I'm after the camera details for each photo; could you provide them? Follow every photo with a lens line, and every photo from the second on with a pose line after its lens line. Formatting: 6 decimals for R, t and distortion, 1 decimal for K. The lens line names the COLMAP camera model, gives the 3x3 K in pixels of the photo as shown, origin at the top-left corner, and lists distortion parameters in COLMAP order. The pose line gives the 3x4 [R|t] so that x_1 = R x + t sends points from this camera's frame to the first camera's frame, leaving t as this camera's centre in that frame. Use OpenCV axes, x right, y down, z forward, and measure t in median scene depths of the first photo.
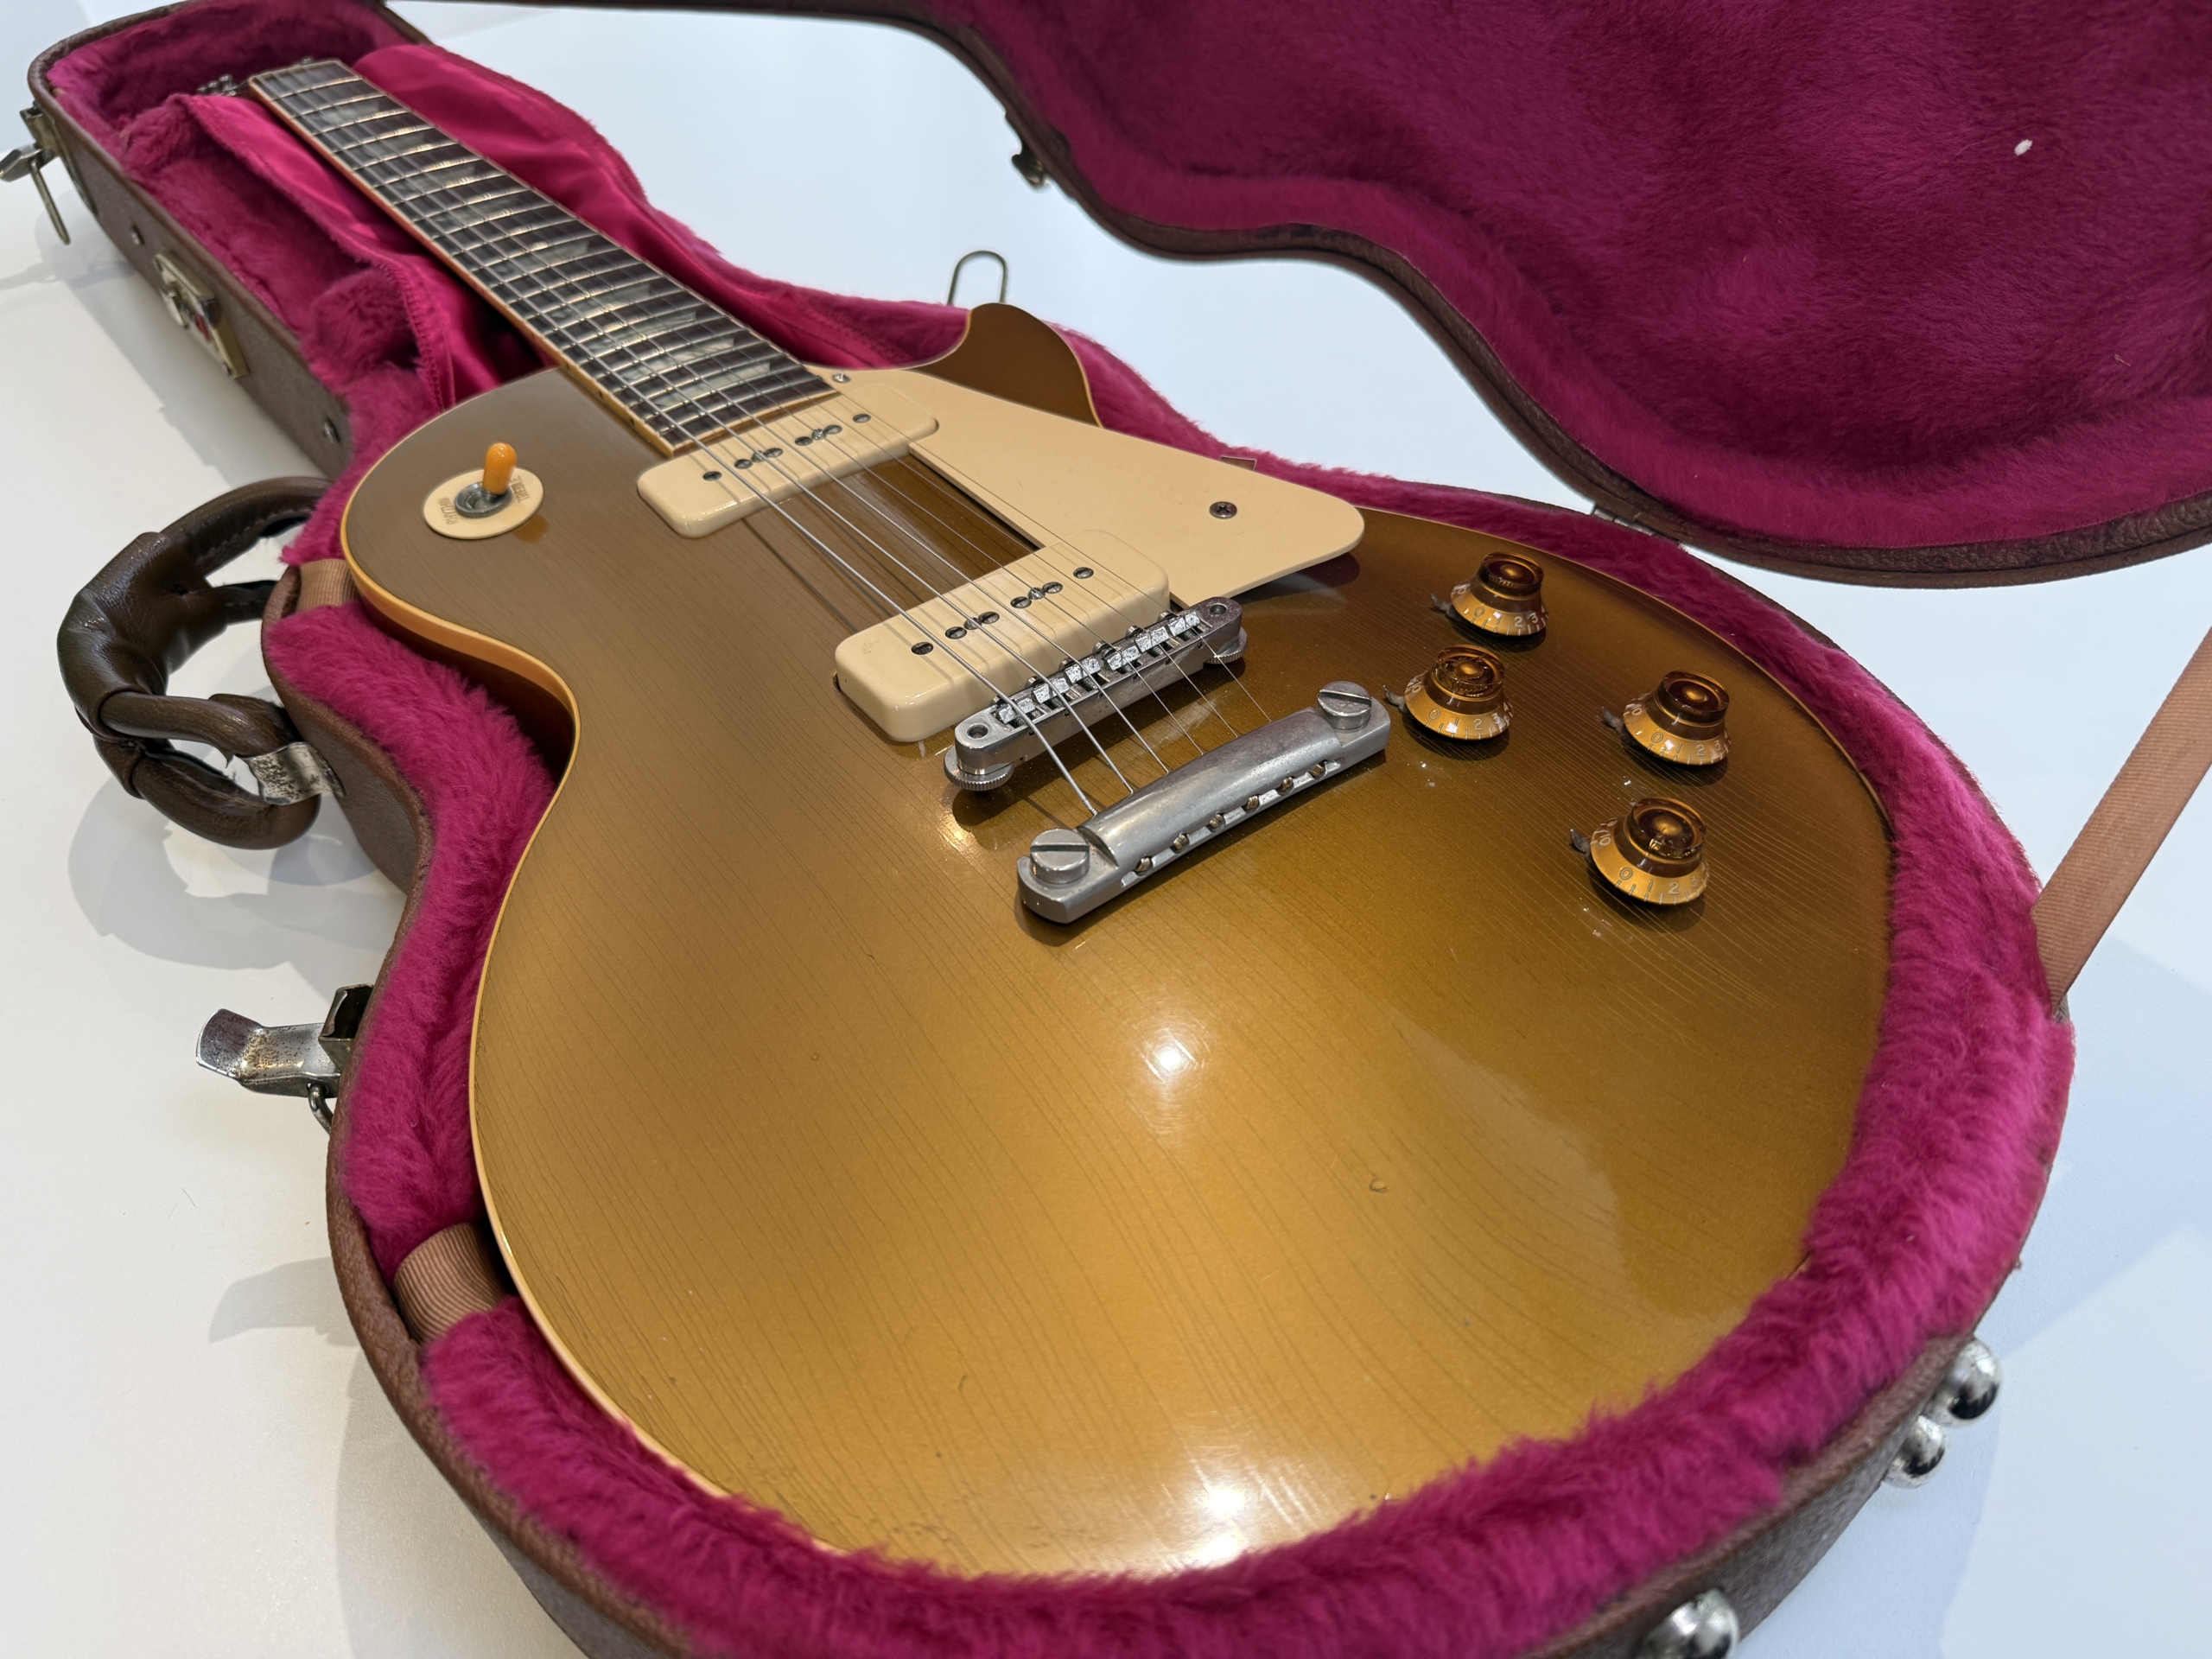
lens RADIAL K [[1610.5, 0, 1102.5], [0, 1610.5, 821.5], [0, 0, 1]] dist [-0.035181, 0.021964]
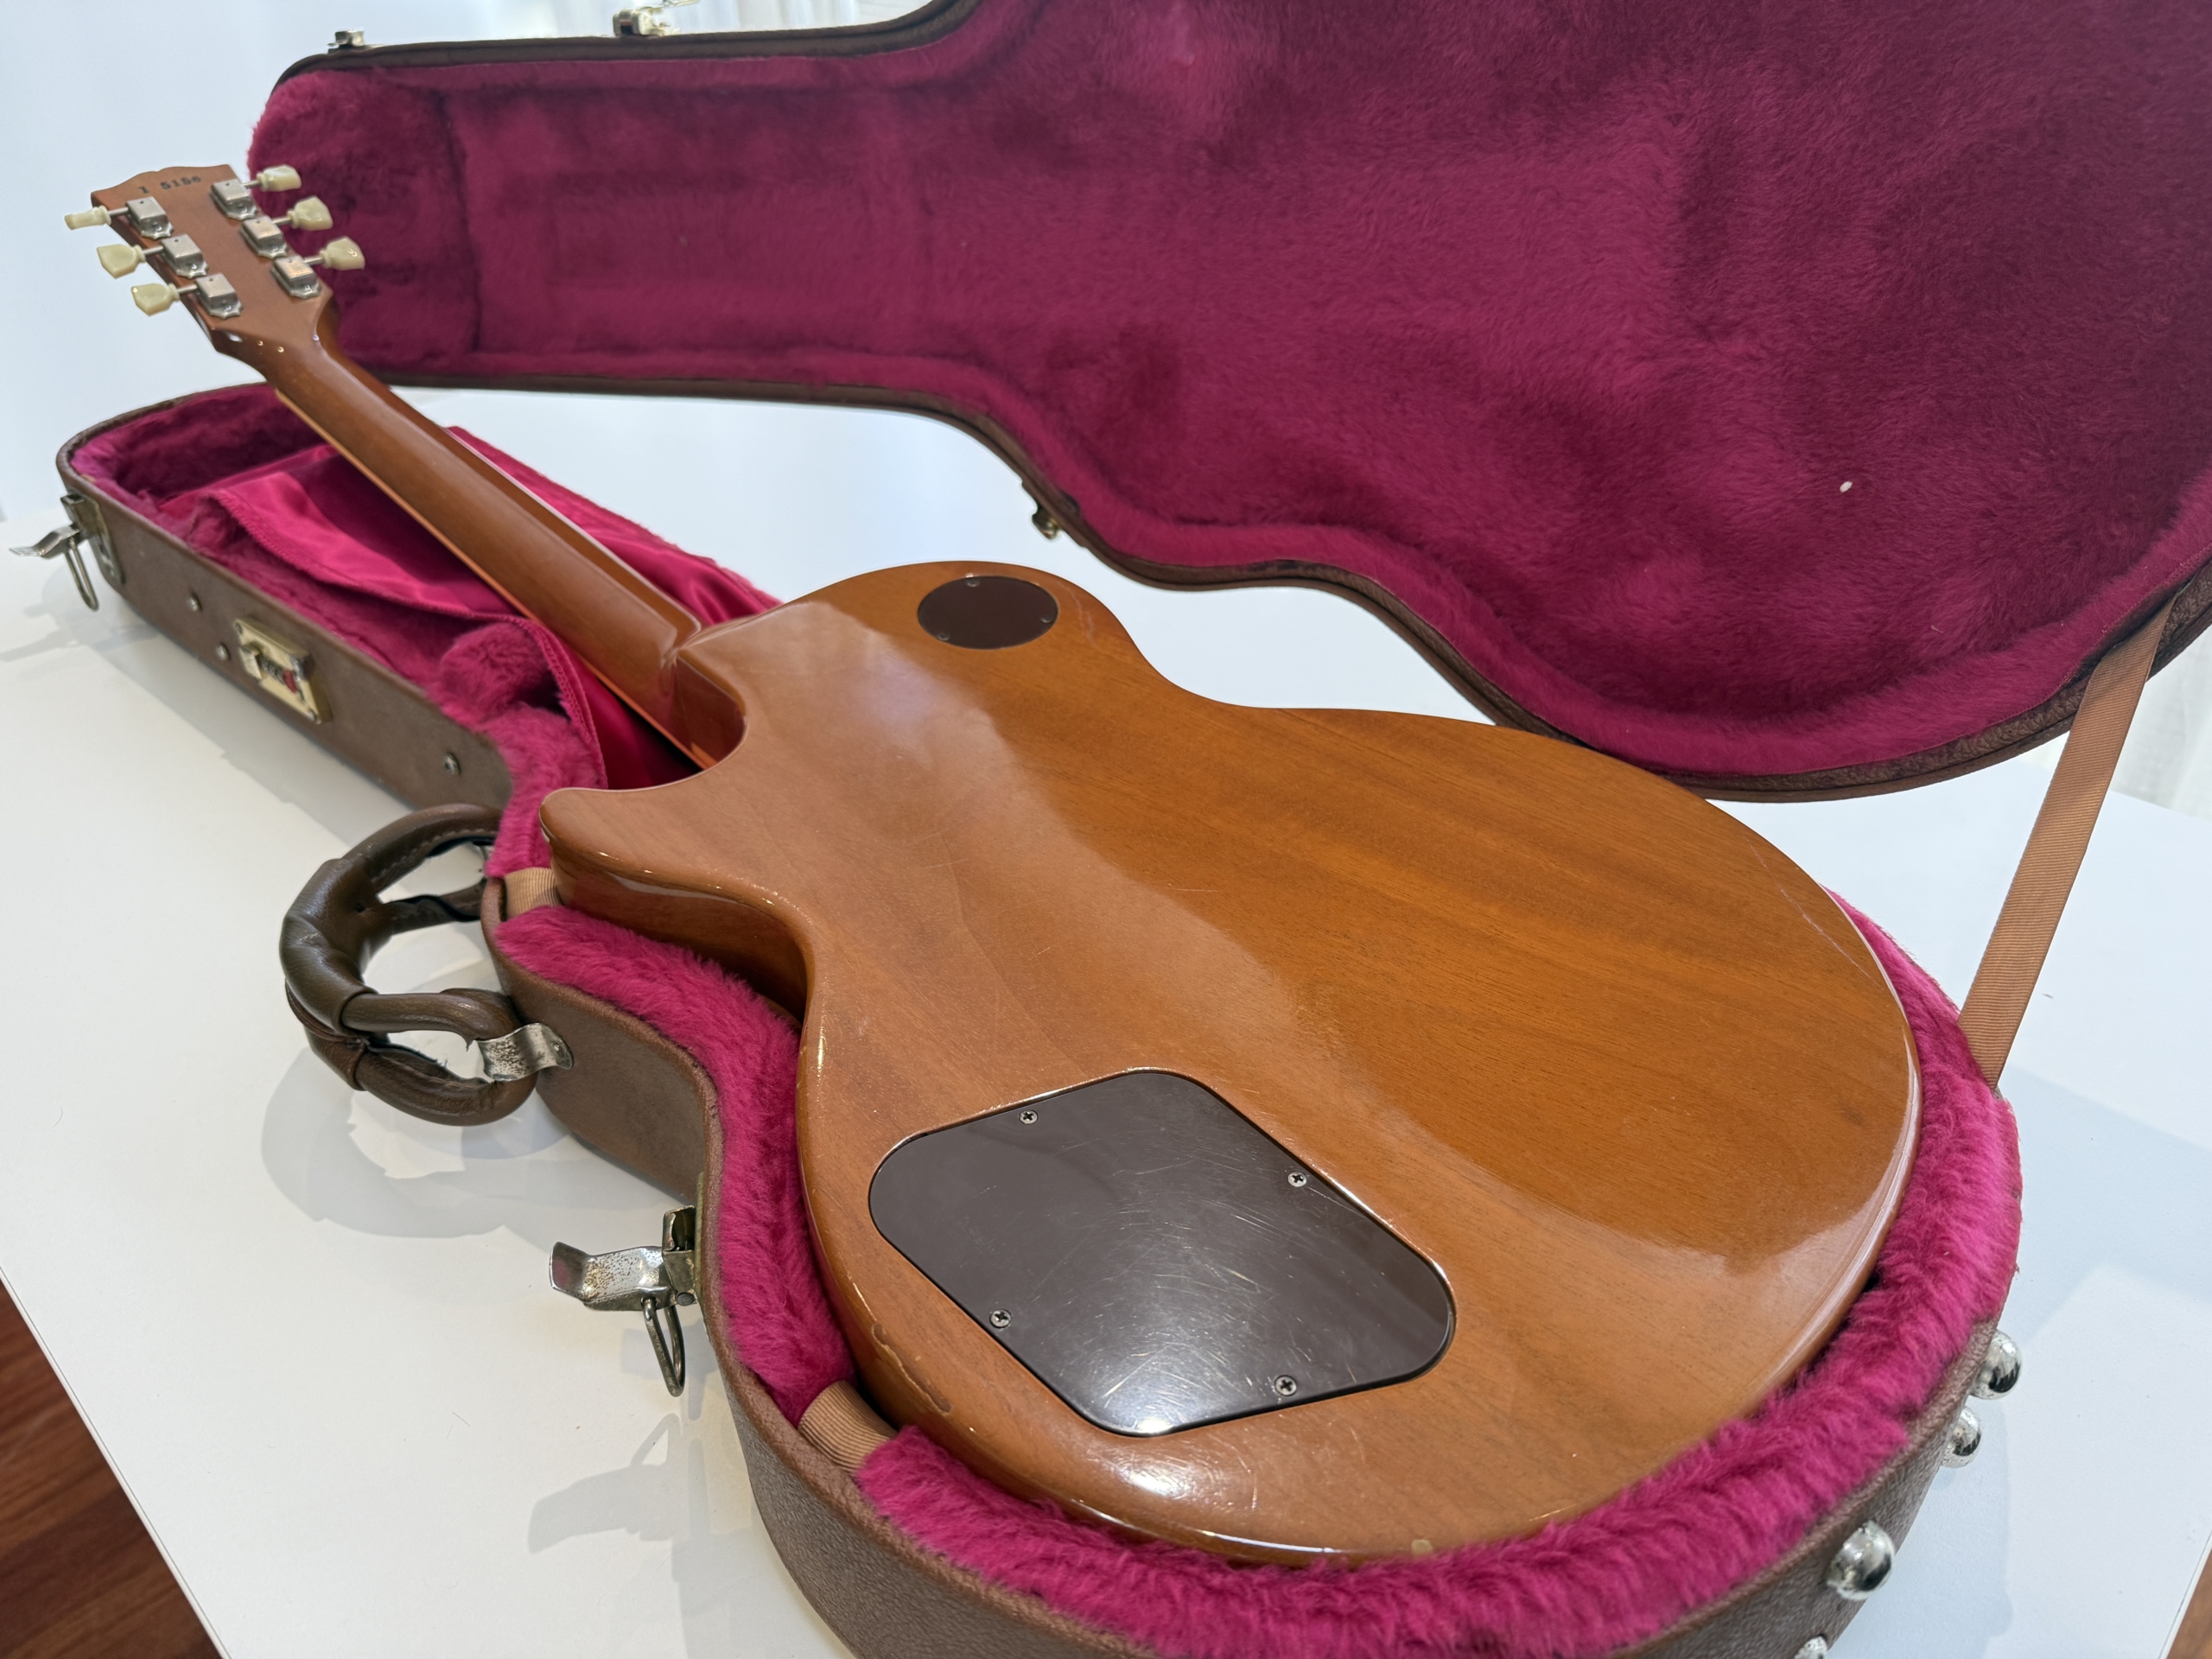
lens RADIAL K [[1578.7, 0, 1106.0], [0, 1578.7, 829.5], [0, 0, 1]] dist [0.010575, -0.032966]
pose [[0.988690, -0.067515, 0.133919, -0.223626], [0.089399, 0.982267, -0.164803, 0.036321], [-0.120417, 0.174911, 0.977193, -0.188106]]
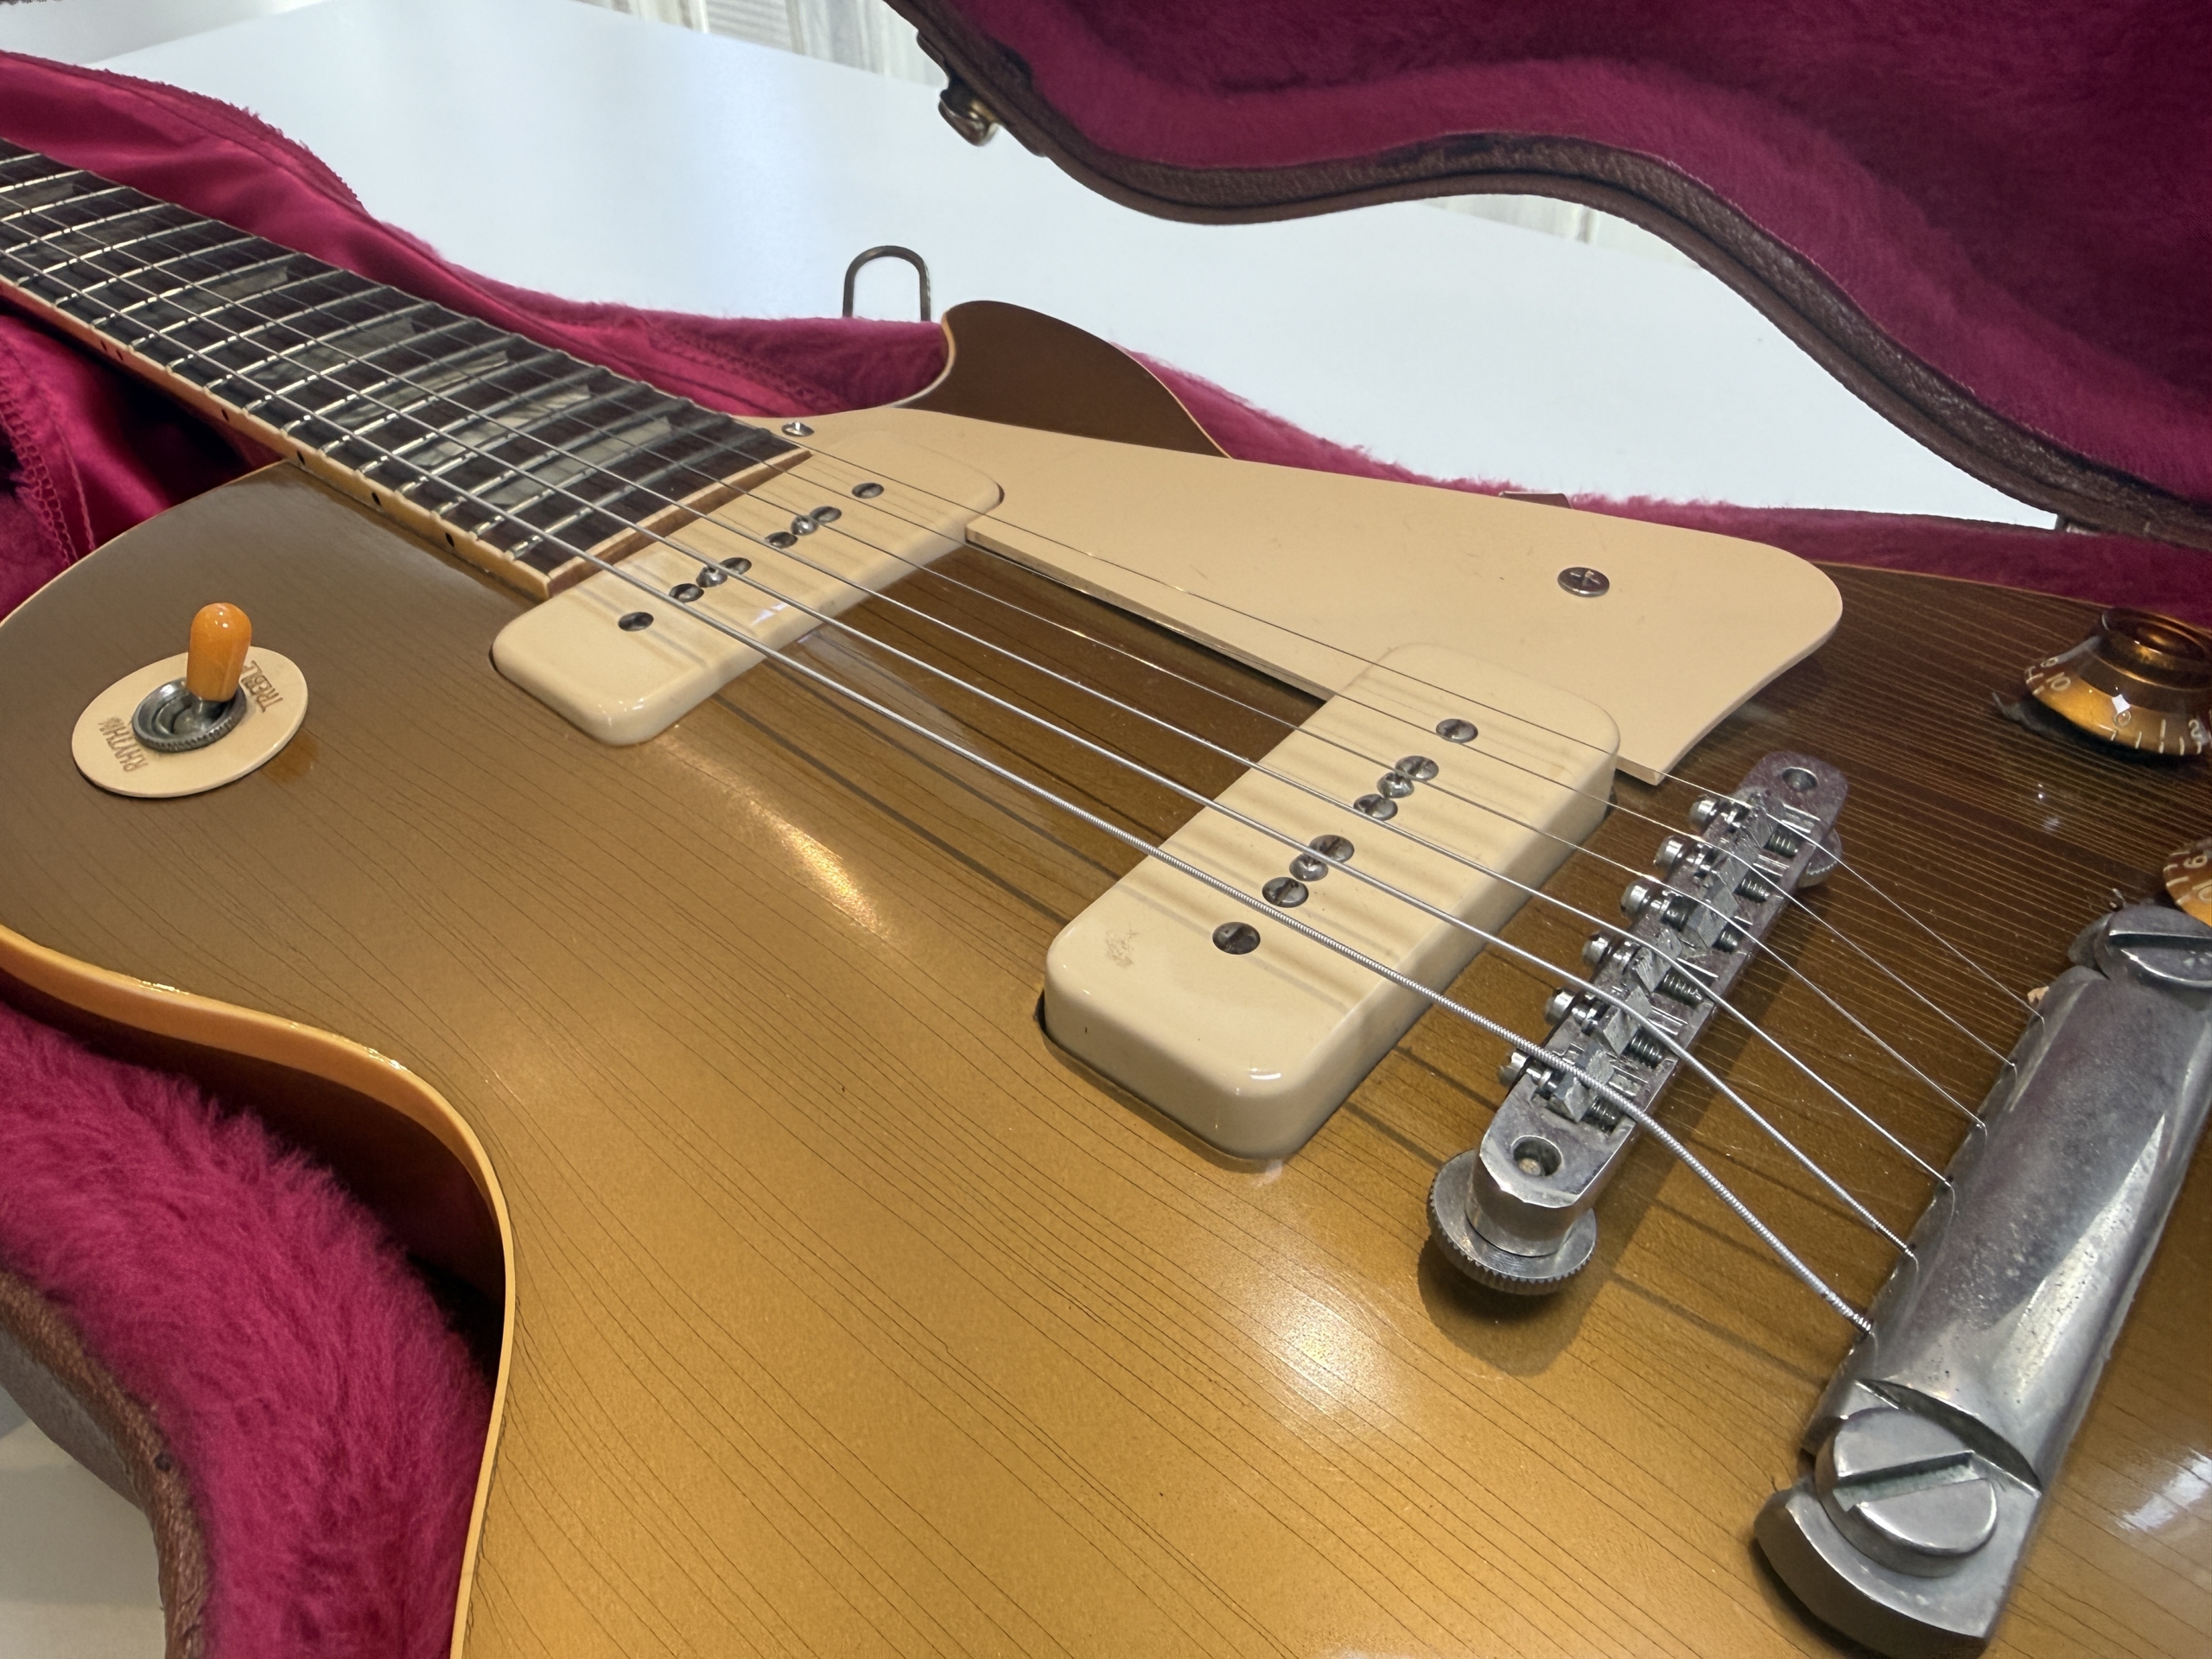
lens RADIAL K [[1622.3, 0, 994.8], [0, 1622.3, 819.3], [0, 0, 1]] dist [-0.061078, 0.068262]
pose [[0.982869, -0.124150, 0.136216, -0.203994], [0.130530, 0.990680, -0.038914, -0.112463], [-0.130116, 0.056027, 0.989915, 0.449659]]
